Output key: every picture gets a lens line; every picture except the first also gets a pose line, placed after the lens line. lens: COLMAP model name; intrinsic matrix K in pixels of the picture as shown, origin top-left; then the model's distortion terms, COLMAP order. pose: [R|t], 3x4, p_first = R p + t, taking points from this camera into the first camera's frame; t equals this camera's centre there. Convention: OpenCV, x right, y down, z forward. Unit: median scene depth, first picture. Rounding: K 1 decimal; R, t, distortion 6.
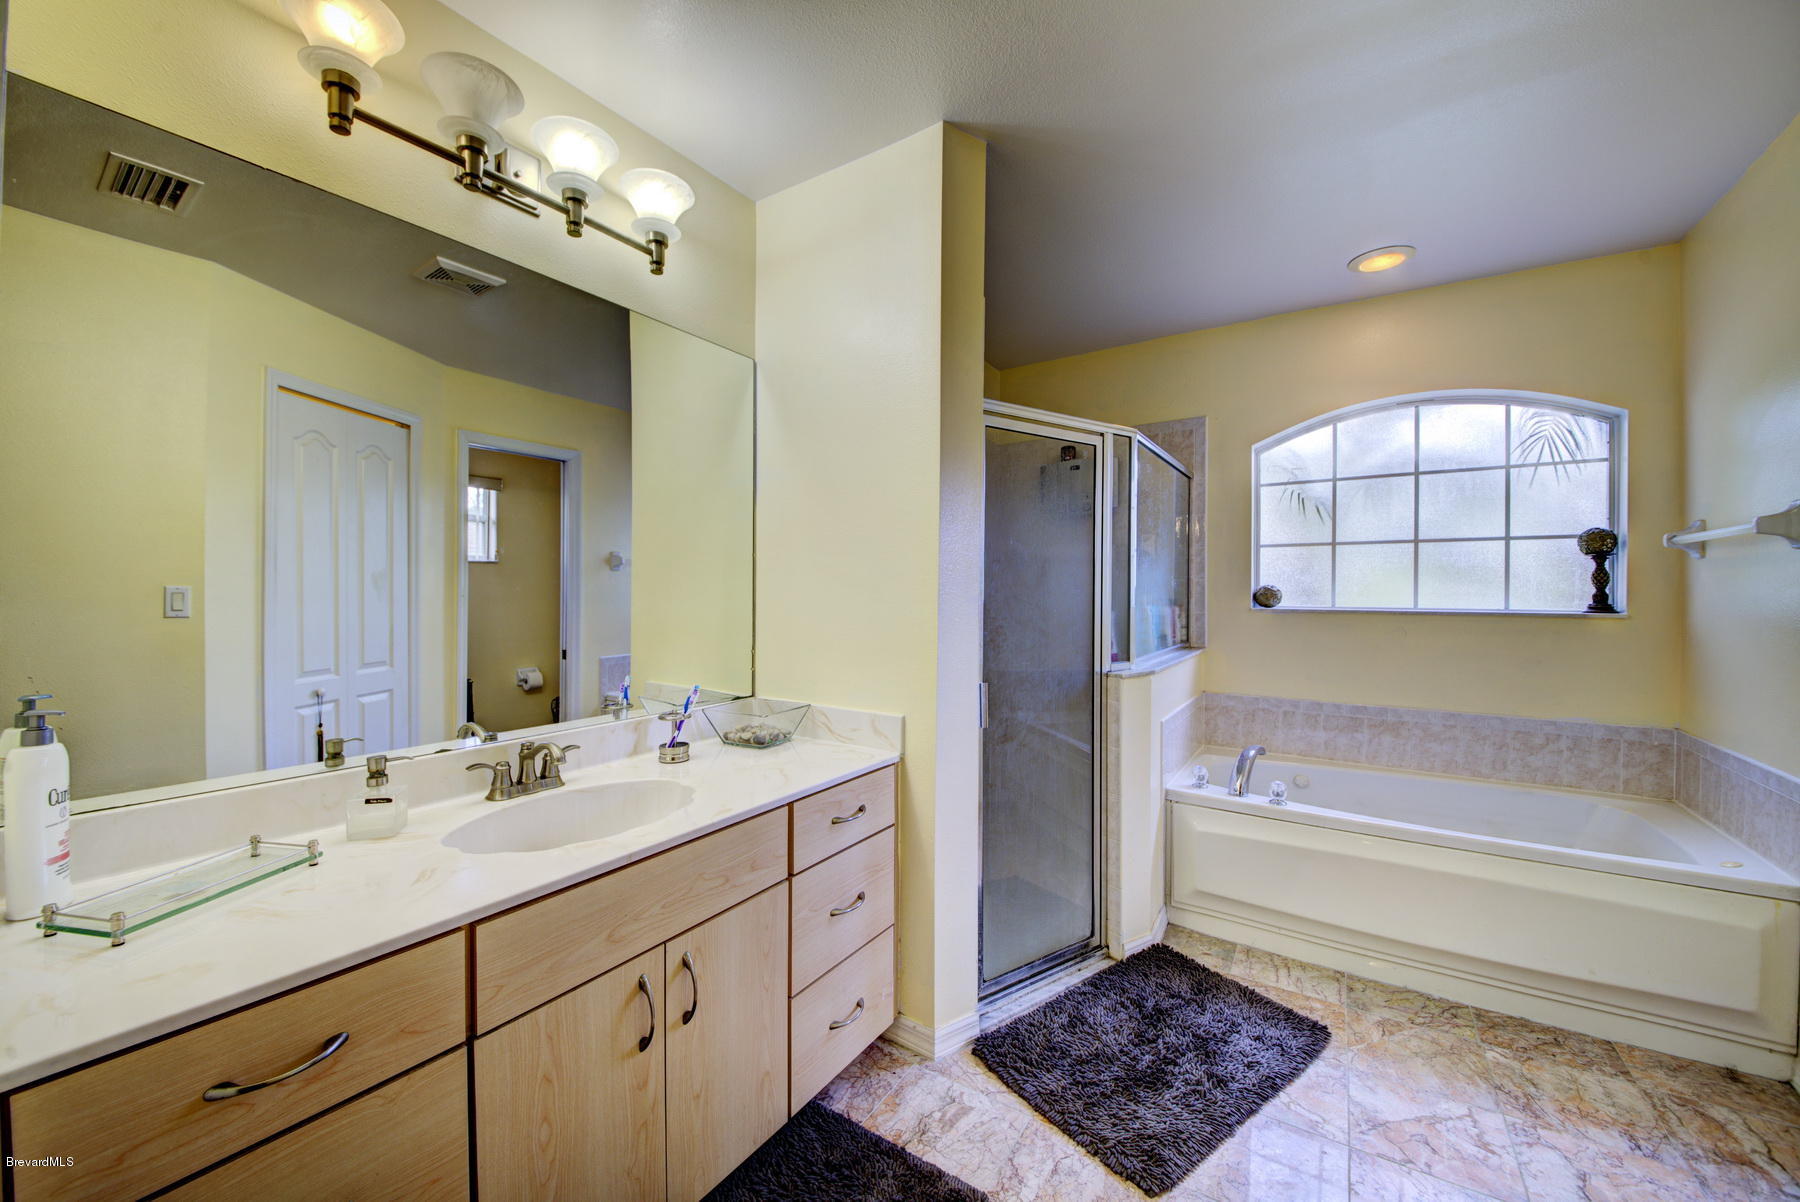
lens RADIAL K [[670.4, 0, 892.8], [0, 670.4, 593.0], [0, 0, 1]] dist [0.012900, -0.008145]
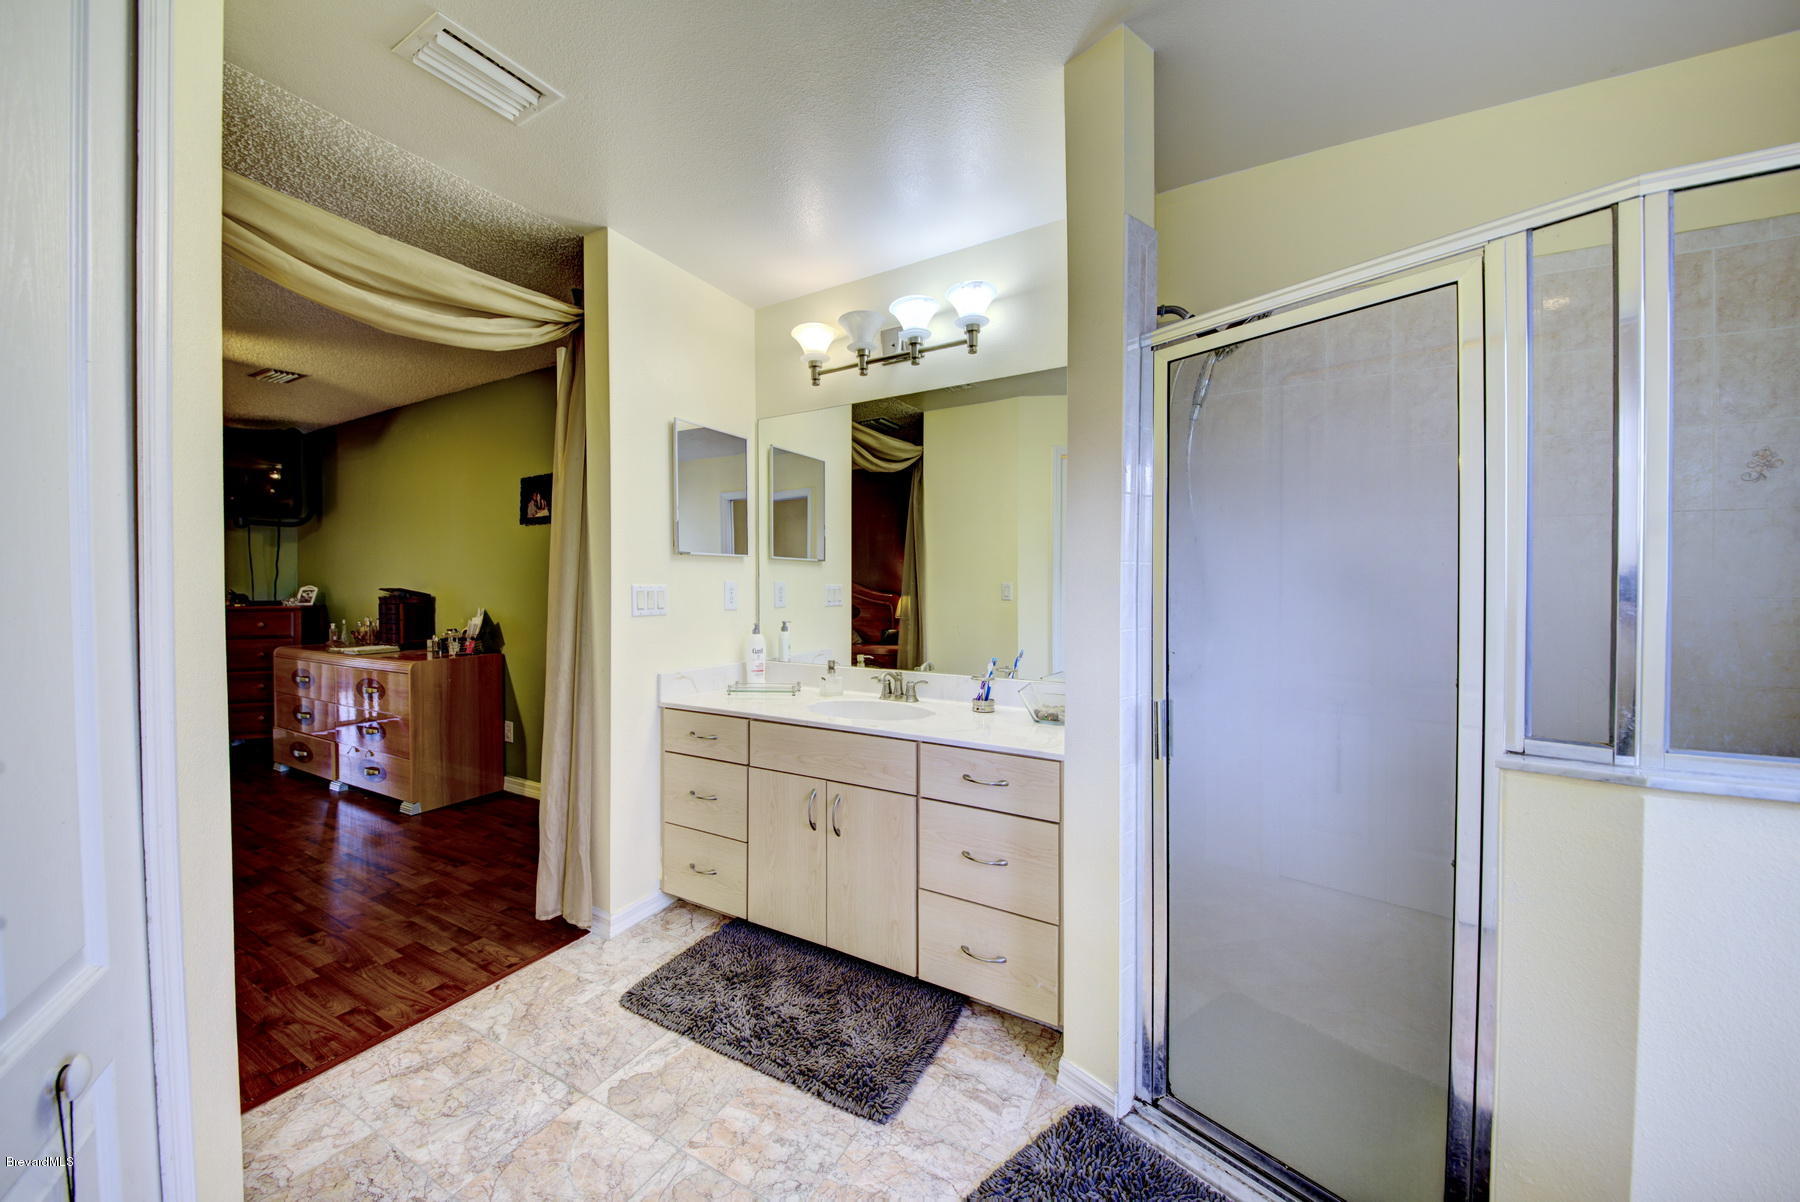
lens RADIAL K [[670.4, 0, 881.8], [0, 670.4, 593.8], [0, 0, 1]] dist [0.012900, -0.008145]
pose [[0.077692, 0.009439, -0.996933, 0.398624], [-0.010225, 0.999910, 0.008670, 0.002884], [0.996925, 0.009520, 0.077782, 0.279763]]
